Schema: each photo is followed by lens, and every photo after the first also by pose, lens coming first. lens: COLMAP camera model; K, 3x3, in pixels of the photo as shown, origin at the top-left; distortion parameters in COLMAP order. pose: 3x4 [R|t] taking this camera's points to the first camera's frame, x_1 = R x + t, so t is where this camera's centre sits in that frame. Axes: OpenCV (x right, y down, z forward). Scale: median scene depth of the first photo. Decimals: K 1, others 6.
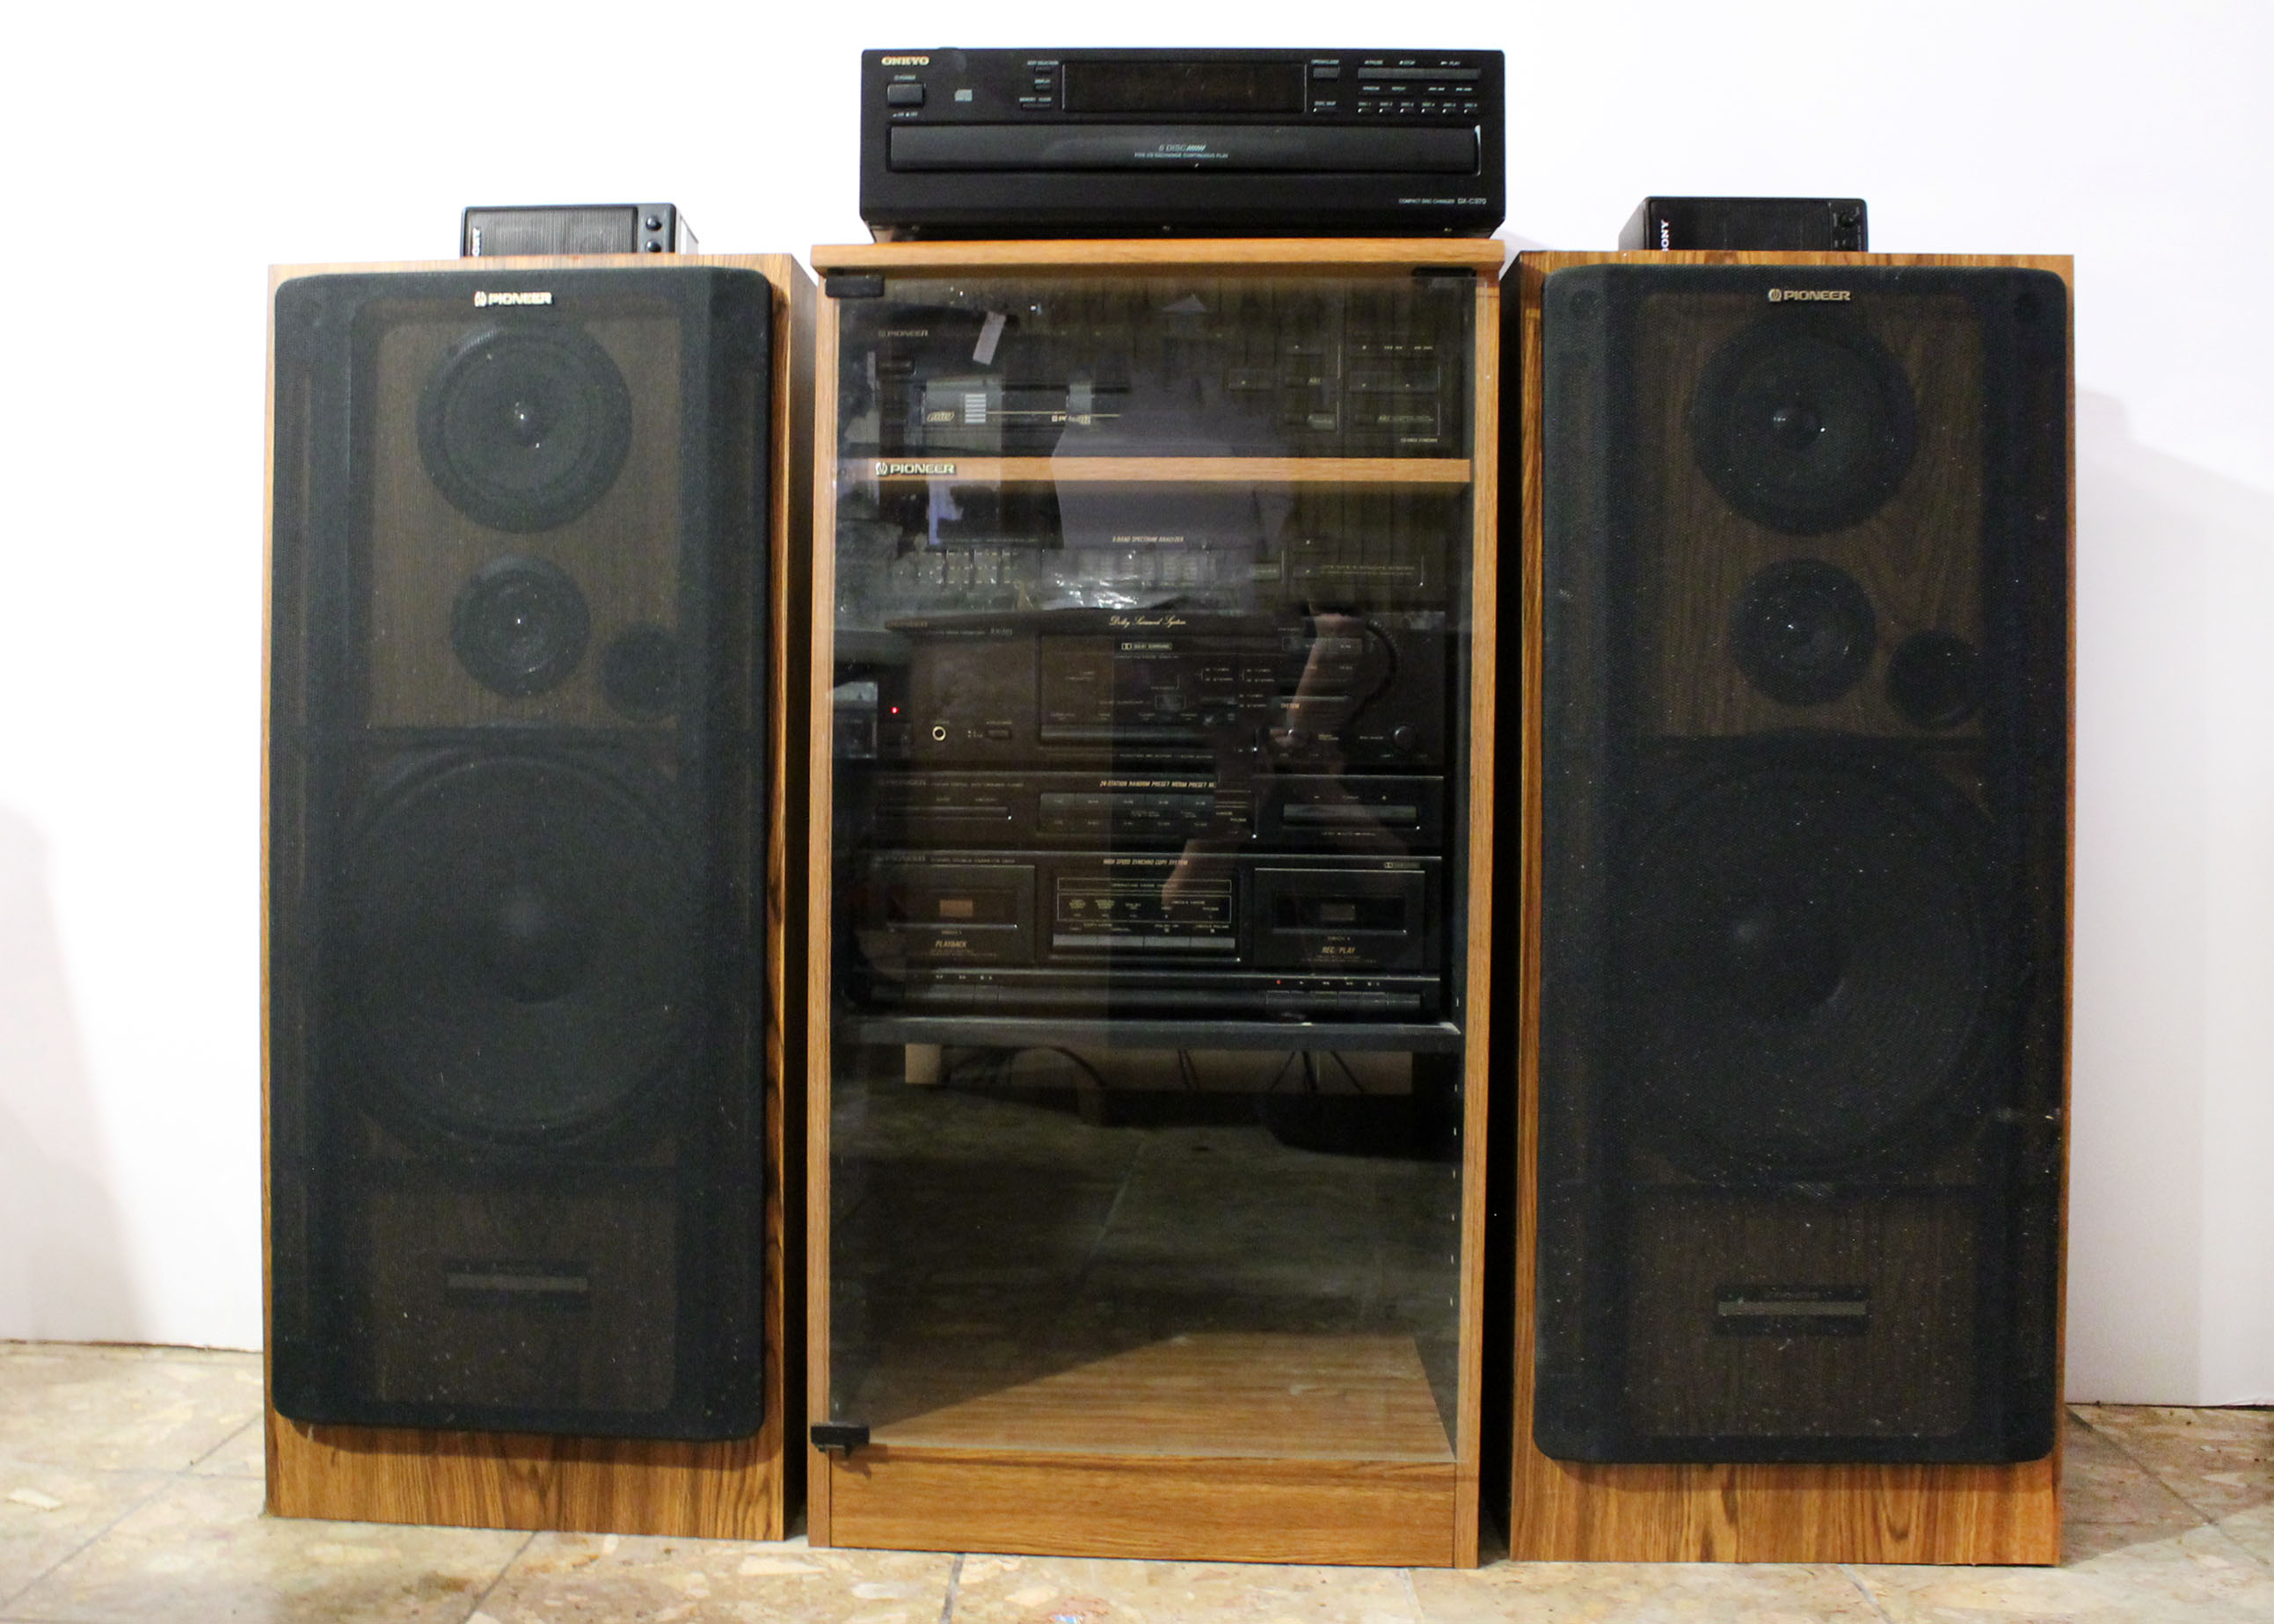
lens RADIAL K [[2423.1, 0, 1134.8], [0, 2423.1, 790.1], [0, 0, 1]] dist [-0.104173, 0.000000]
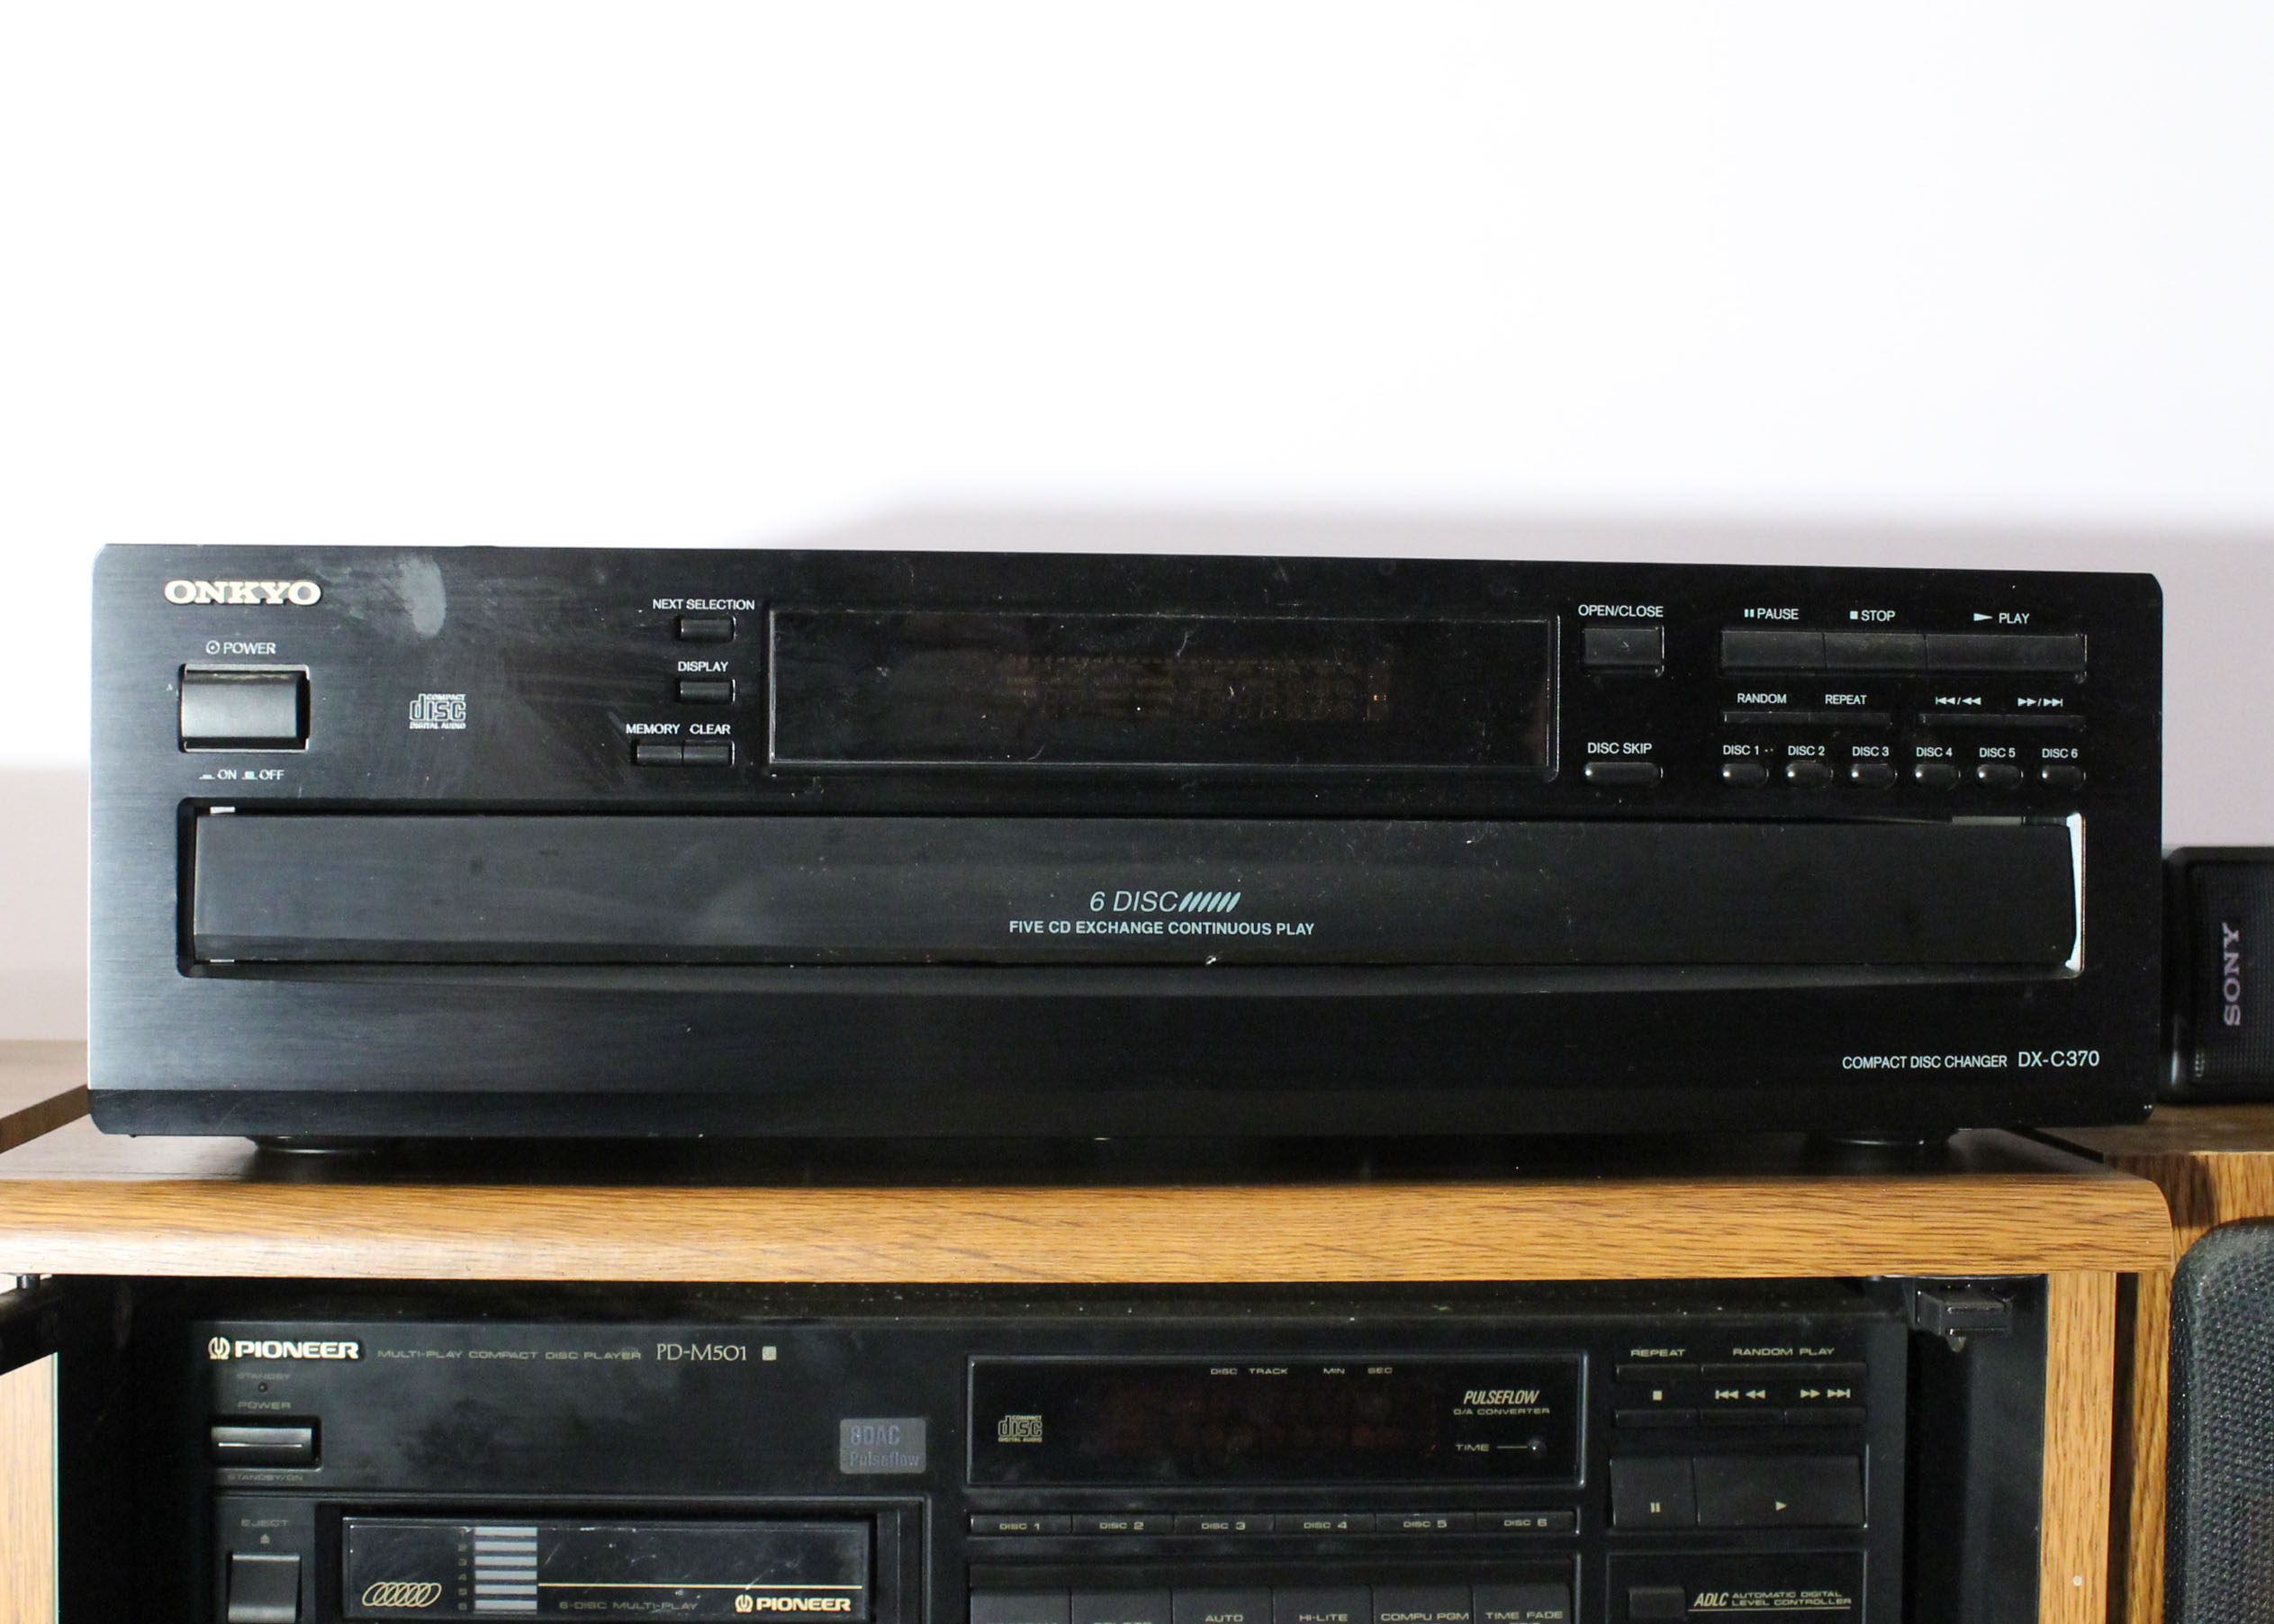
lens RADIAL K [[2855.9, 0, 1126.3], [0, 2855.9, 819.7], [0, 0, 1]] dist [-0.115188, 0.000000]
pose [[0.993367, -0.002345, 0.114966, -0.026628], [0.001337, 0.999960, 0.008842, -0.280063], [-0.114982, -0.008630, 0.993330, 0.640273]]
